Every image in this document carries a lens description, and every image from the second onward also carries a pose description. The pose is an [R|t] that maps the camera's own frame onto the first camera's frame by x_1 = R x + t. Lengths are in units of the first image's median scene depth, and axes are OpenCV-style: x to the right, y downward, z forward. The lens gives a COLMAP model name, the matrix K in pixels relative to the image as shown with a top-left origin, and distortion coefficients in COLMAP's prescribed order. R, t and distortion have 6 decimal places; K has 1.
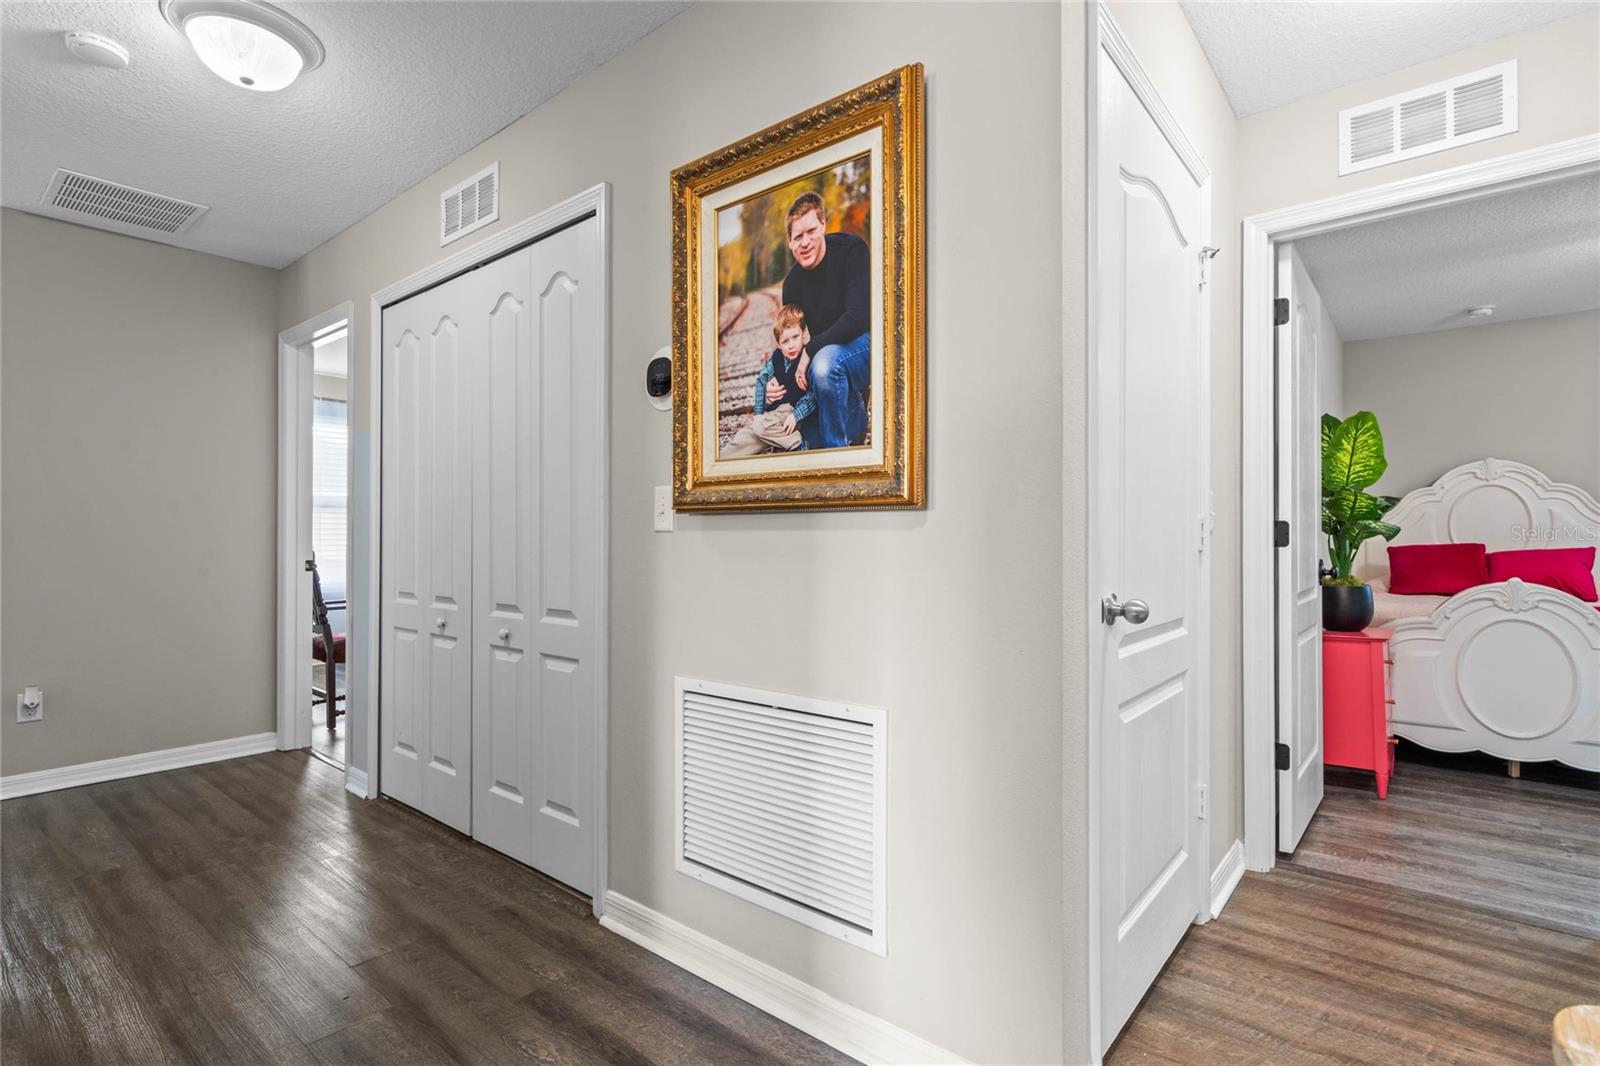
lens RADIAL K [[775.6, 0, 800.0], [0, 775.6, 533.0], [0, 0, 1]] dist [0.000077, 0.000675]
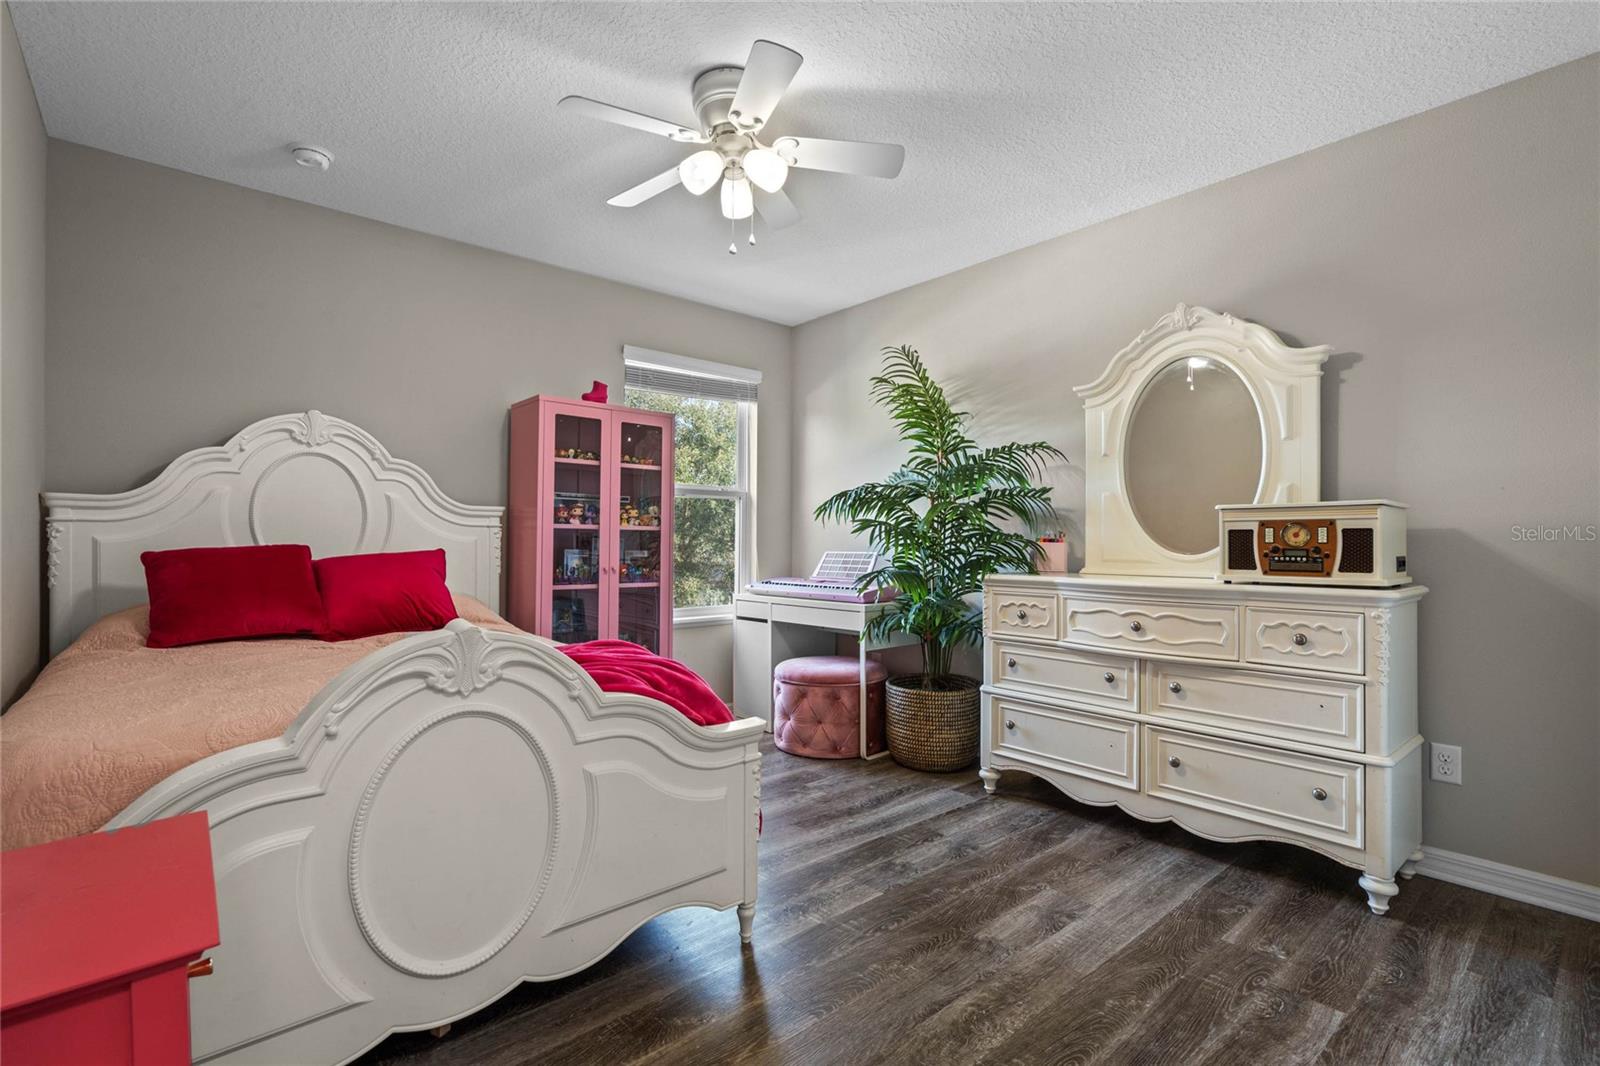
lens RADIAL K [[714.0, 0, 763.8], [0, 714.0, 538.6], [0, 0, 1]] dist [-0.000315, 0.000108]
pose [[0.185846, 0.000464, 0.982579, 0.229079], [-0.004792, 0.999988, 0.000434, 0.003918], [-0.982567, -0.004789, 0.185846, 0.315796]]
